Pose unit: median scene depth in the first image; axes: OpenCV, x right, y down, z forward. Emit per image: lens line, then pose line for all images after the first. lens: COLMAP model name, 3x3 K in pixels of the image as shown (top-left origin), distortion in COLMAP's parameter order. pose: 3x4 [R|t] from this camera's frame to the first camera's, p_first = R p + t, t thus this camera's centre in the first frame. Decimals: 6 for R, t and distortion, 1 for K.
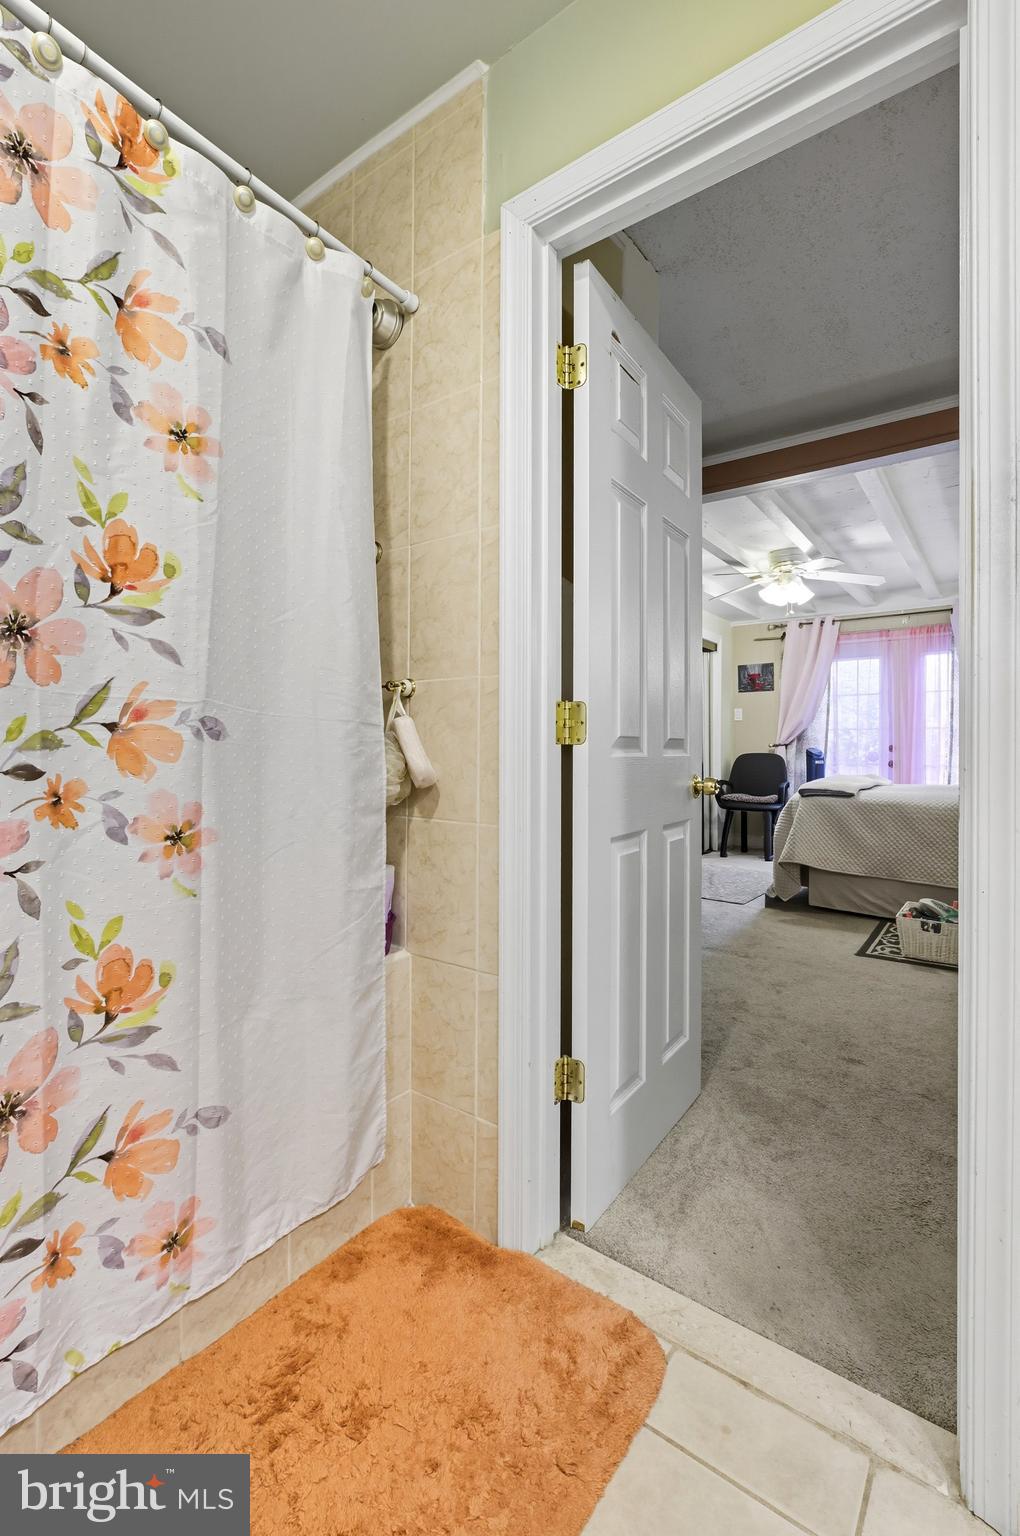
lens RADIAL K [[660.3, 0, 559.0], [0, 660.3, 746.5], [0, 0, 1]] dist [-0.009114, 0.003374]
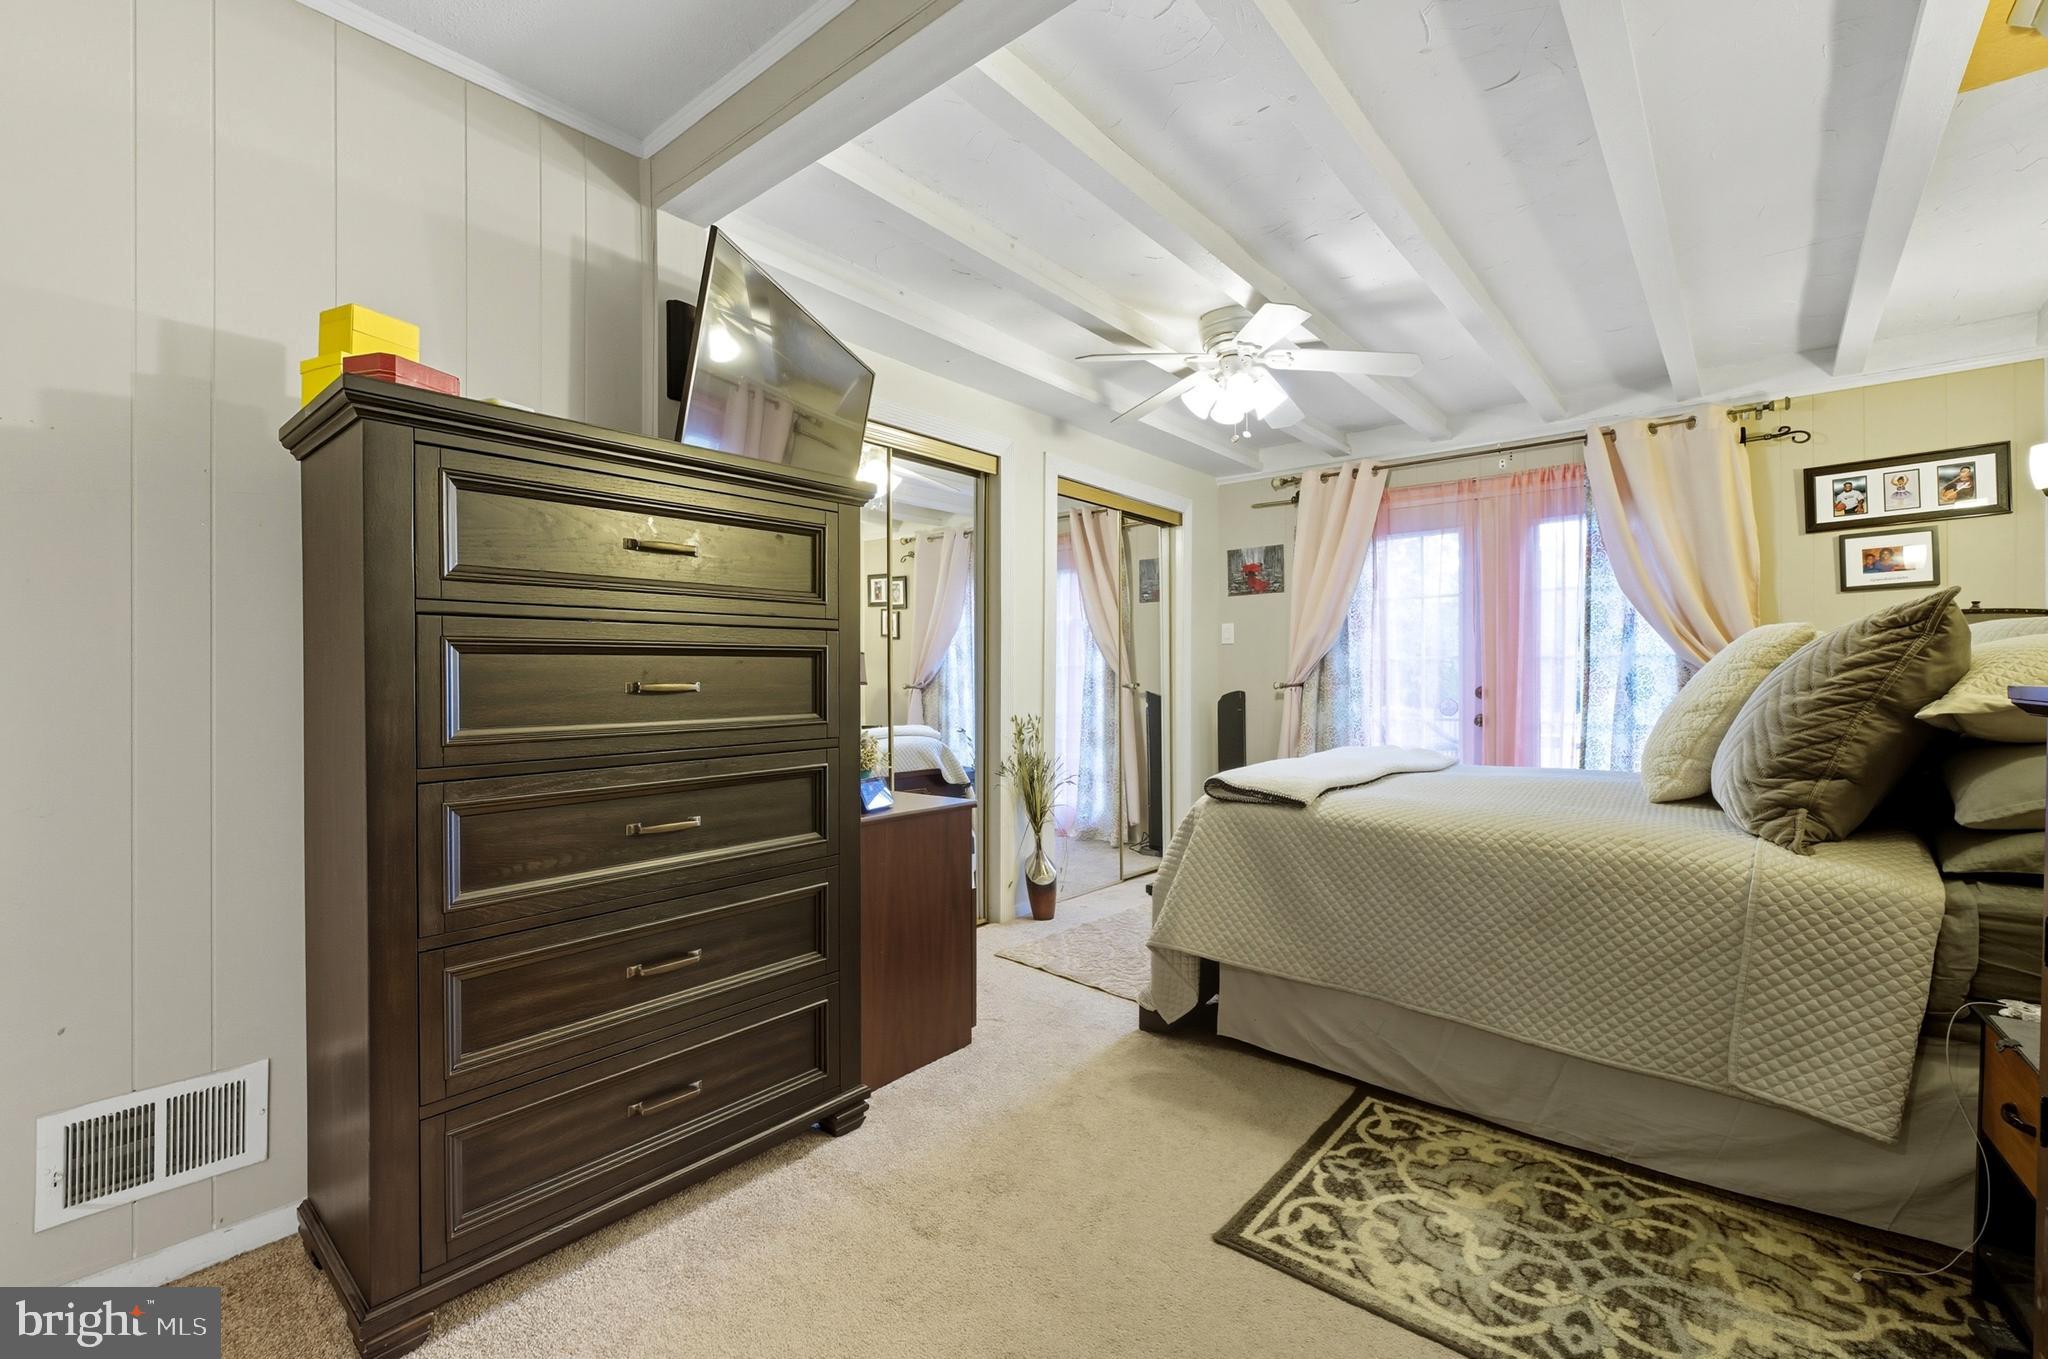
lens RADIAL K [[880.5, 0, 1021.7], [0, 880.5, 675.4], [0, 0, 1]] dist [-0.009114, 0.003374]
pose [[0.996361, 0.004364, -0.085125, 0.186219], [-0.004567, 0.999987, -0.002192, -0.008810], [0.085114, 0.002573, 0.996368, 0.229517]]
